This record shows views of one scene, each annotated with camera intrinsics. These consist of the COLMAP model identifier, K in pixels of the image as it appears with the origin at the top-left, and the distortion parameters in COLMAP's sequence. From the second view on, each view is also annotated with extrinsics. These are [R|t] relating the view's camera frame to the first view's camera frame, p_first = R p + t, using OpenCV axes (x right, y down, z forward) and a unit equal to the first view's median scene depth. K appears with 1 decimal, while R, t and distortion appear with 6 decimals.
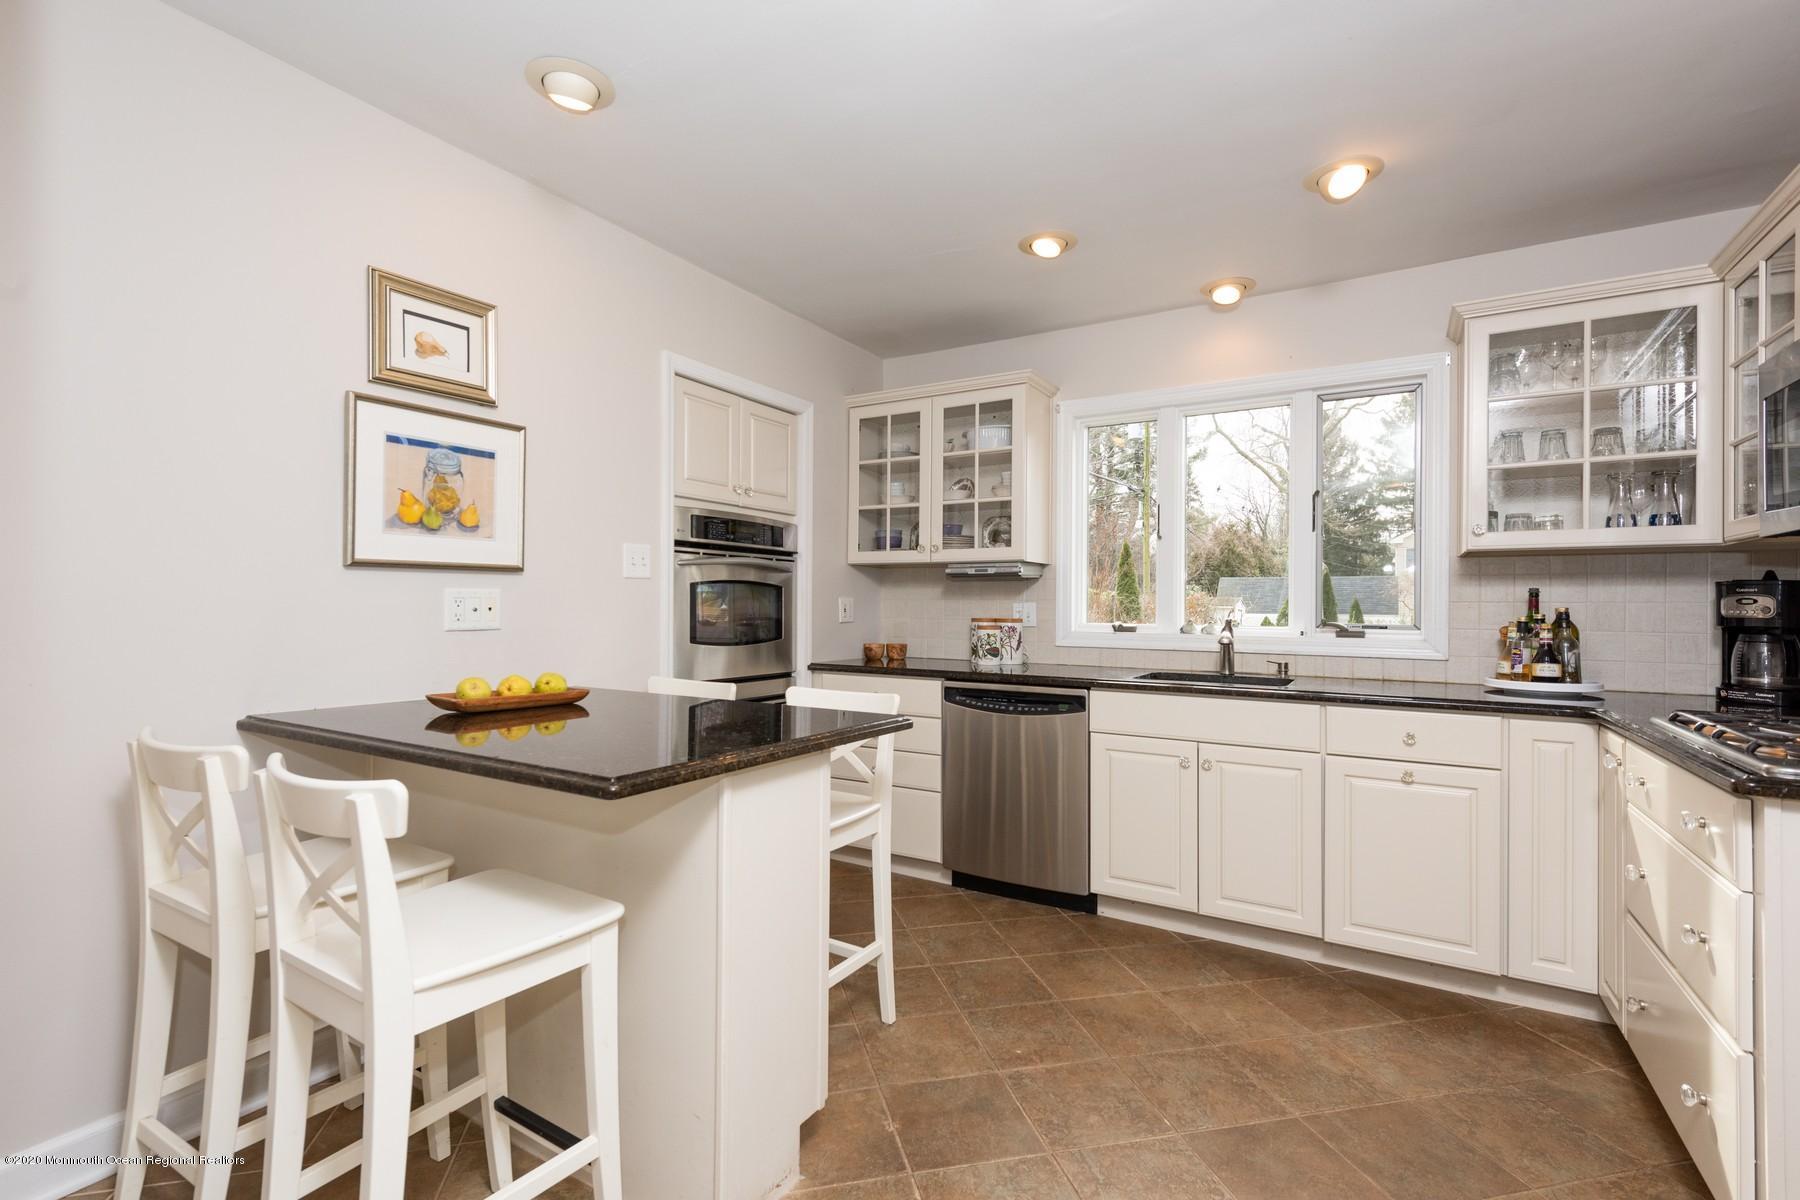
lens RADIAL K [[798.0, 0, 917.9], [0, 798.0, 605.9], [0, 0, 1]] dist [0.010710, -0.000750]
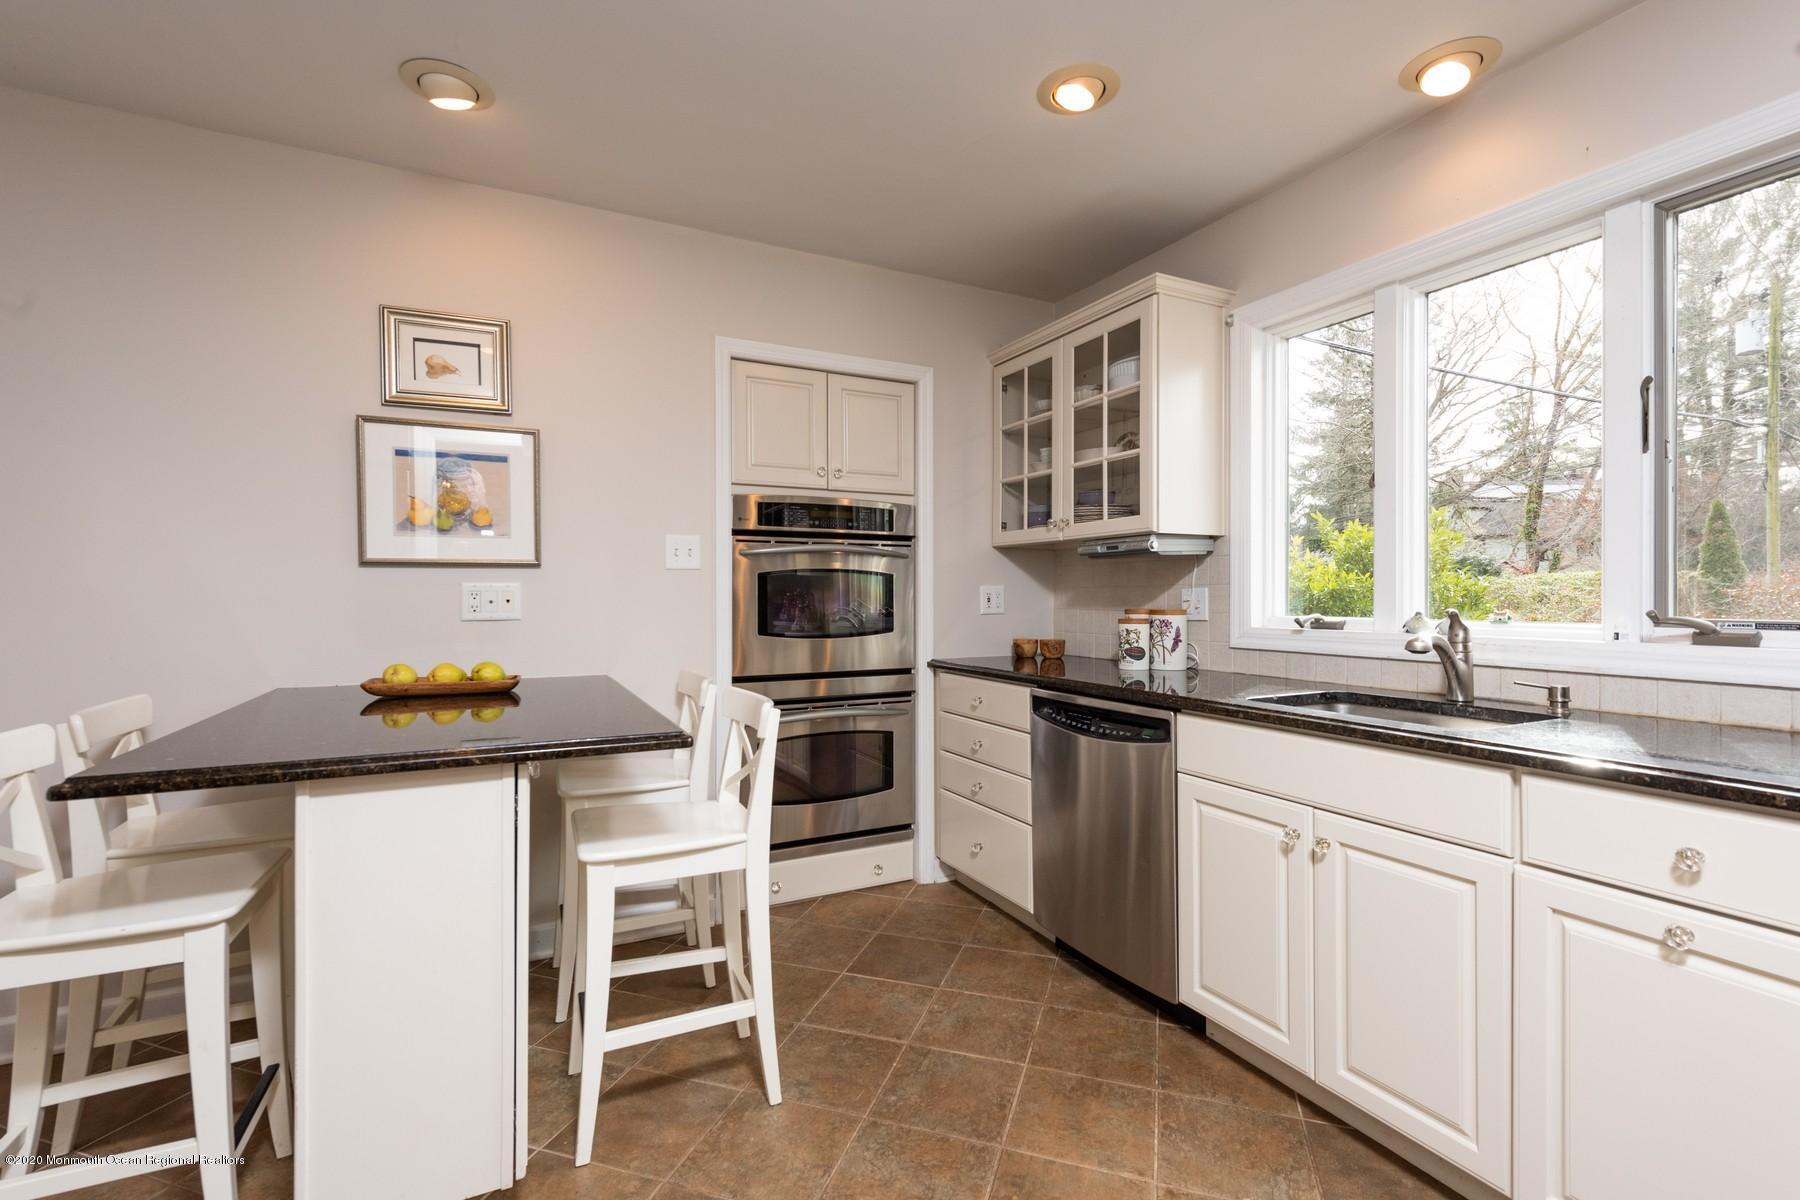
lens RADIAL K [[798.0, 0, 926.6], [0, 798.0, 597.9], [0, 0, 1]] dist [0.010710, -0.000750]
pose [[0.849431, -0.007348, -0.527648, 0.382925], [0.008063, 0.999967, -0.000946, 0.004163], [0.527638, -0.003451, 0.849462, 0.277072]]
